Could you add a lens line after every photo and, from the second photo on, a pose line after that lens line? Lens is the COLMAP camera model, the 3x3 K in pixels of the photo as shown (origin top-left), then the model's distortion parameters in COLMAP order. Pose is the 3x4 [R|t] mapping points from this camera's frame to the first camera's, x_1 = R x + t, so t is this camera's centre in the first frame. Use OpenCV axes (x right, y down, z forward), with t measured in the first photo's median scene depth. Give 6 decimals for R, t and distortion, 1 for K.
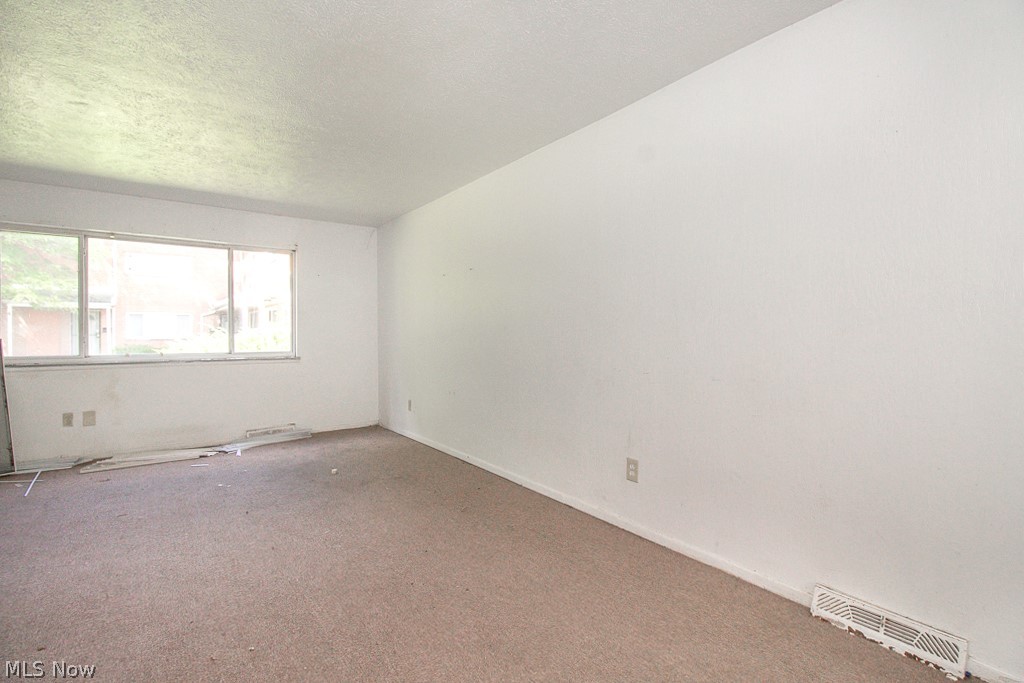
lens RADIAL K [[474.9, 0, 517.2], [0, 474.9, 335.7], [0, 0, 1]] dist [0.001655, -0.003853]
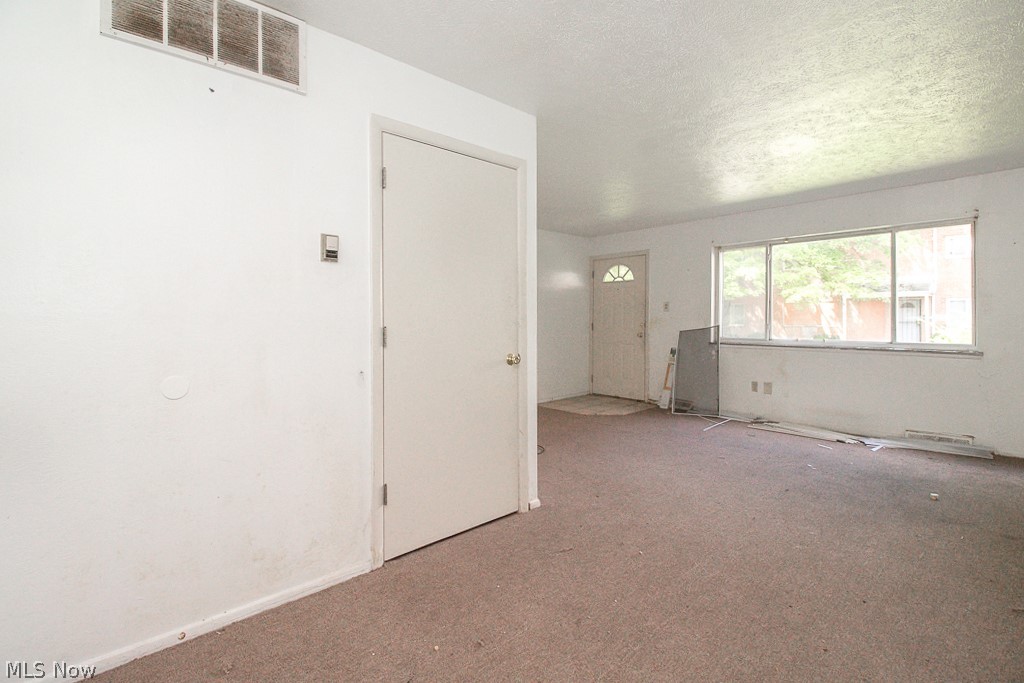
lens RADIAL K [[474.9, 0, 509.6], [0, 474.9, 323.6], [0, 0, 1]] dist [0.001655, -0.003853]
pose [[0.085660, 0.008391, -0.996289, 0.267202], [-0.007525, 0.999941, 0.007775, -0.003278], [0.996296, 0.006831, 0.085718, 0.174296]]
